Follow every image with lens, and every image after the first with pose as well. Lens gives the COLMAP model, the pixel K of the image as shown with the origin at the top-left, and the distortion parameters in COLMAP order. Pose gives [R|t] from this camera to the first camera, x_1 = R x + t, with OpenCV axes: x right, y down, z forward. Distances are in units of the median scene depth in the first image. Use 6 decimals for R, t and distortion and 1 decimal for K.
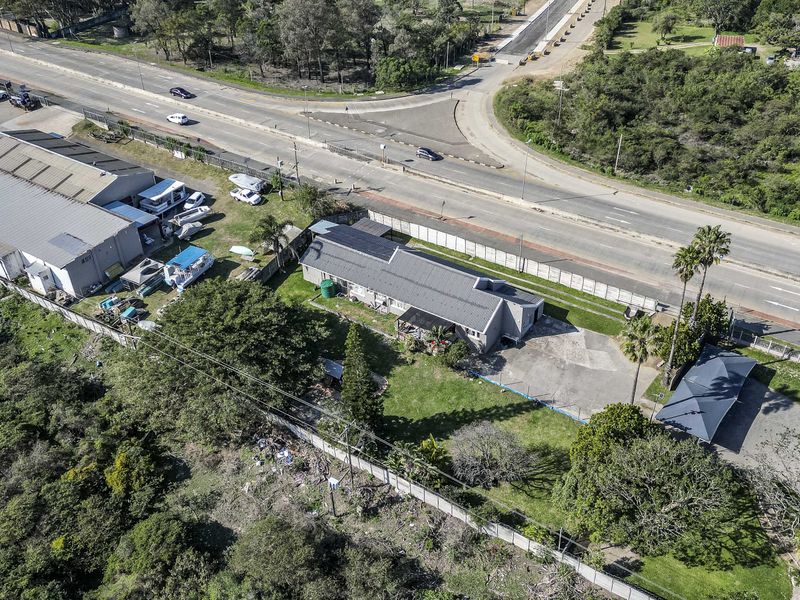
lens RADIAL K [[741.1, 0, 400.7], [0, 741.1, 295.9], [0, 0, 1]] dist [0.062021, 0.000000]
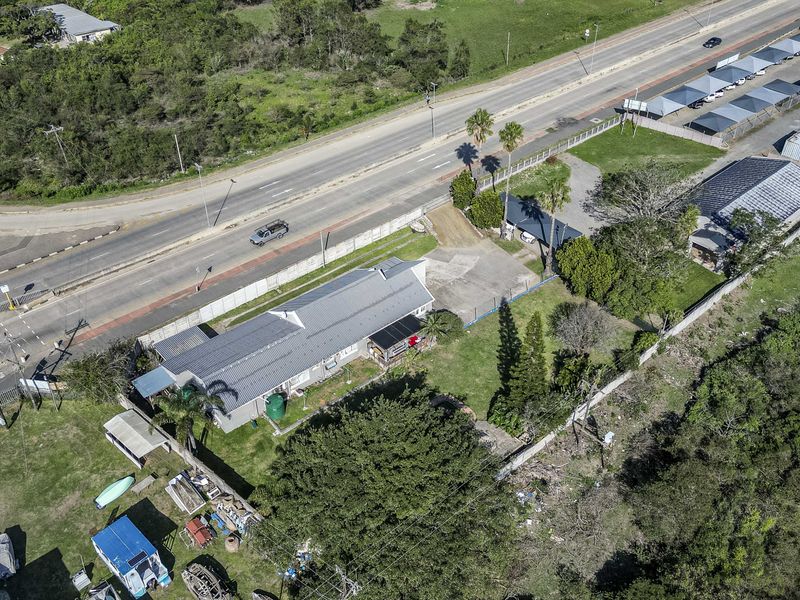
lens RADIAL K [[741.1, 0, 402.8], [0, 741.1, 296.5], [0, 0, 1]] dist [0.062021, 0.000000]
pose [[0.252548, -0.574930, 0.778252, -0.690812], [0.562071, 0.741870, 0.365657, -0.349926], [-0.787589, 0.345086, 0.510509, 0.503647]]
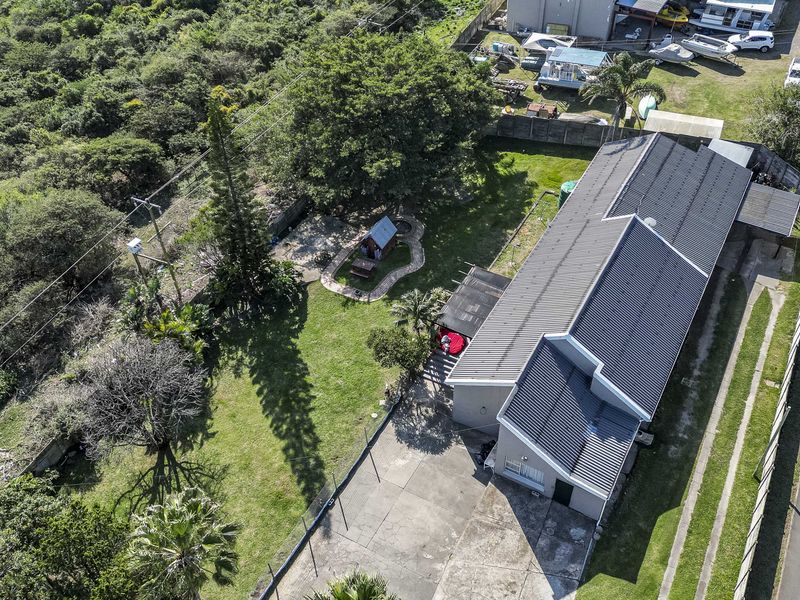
lens RADIAL K [[741.1, 0, 402.5], [0, 741.1, 299.3], [0, 0, 1]] dist [0.062021, 0.000000]
pose [[0.089175, 0.712151, -0.696339, 0.421299], [-0.558616, 0.614577, 0.556995, -0.249185], [0.824618, 0.339316, 0.452624, 0.718210]]
